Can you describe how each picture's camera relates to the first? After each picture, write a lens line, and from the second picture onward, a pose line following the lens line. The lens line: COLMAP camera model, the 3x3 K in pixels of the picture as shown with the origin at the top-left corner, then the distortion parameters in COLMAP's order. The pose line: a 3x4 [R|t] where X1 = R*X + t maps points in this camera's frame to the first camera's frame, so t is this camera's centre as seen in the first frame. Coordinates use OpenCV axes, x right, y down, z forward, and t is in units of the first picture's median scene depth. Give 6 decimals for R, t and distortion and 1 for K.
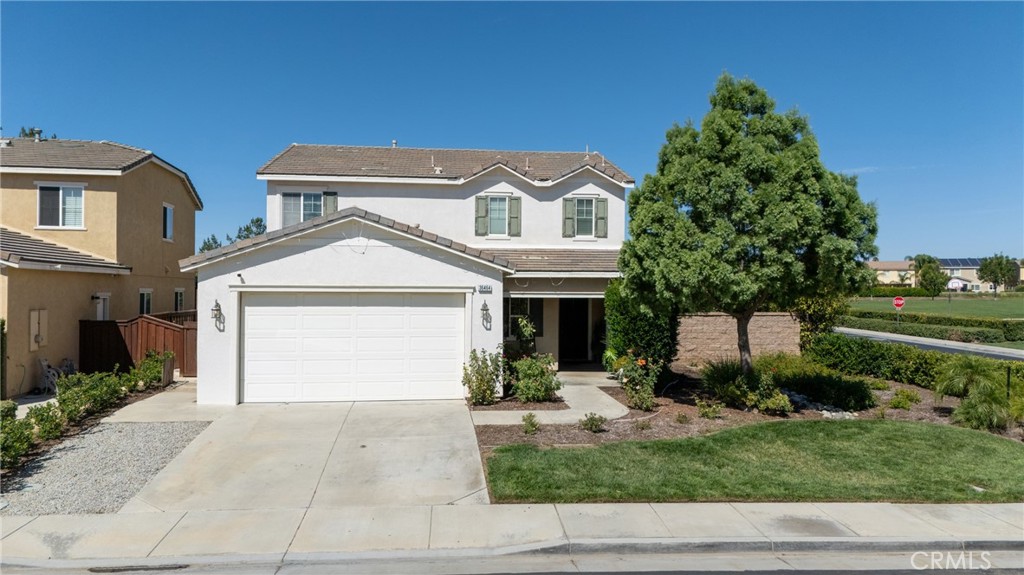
lens RADIAL K [[749.2, 0, 516.9], [0, 749.2, 287.9], [0, 0, 1]] dist [0.071603, -0.066039]
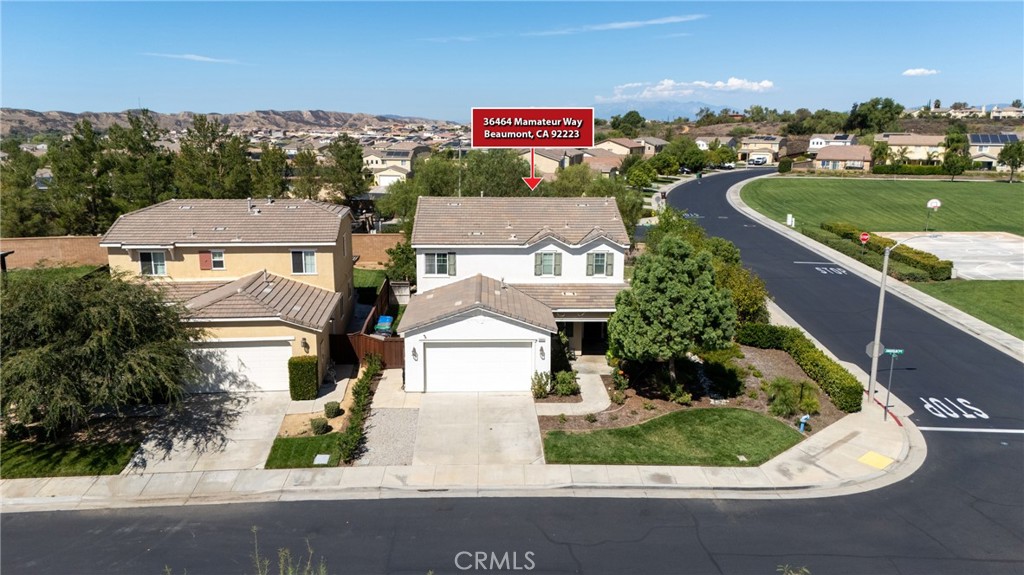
lens RADIAL K [[749.2, 0, 516.9], [0, 749.2, 287.9], [0, 0, 1]] dist [0.071603, -0.066039]
pose [[0.998149, 0.015395, -0.058841, 0.006626], [-0.002194, 0.975917, 0.218132, -0.574456], [0.060782, -0.217599, 0.974144, -0.930131]]
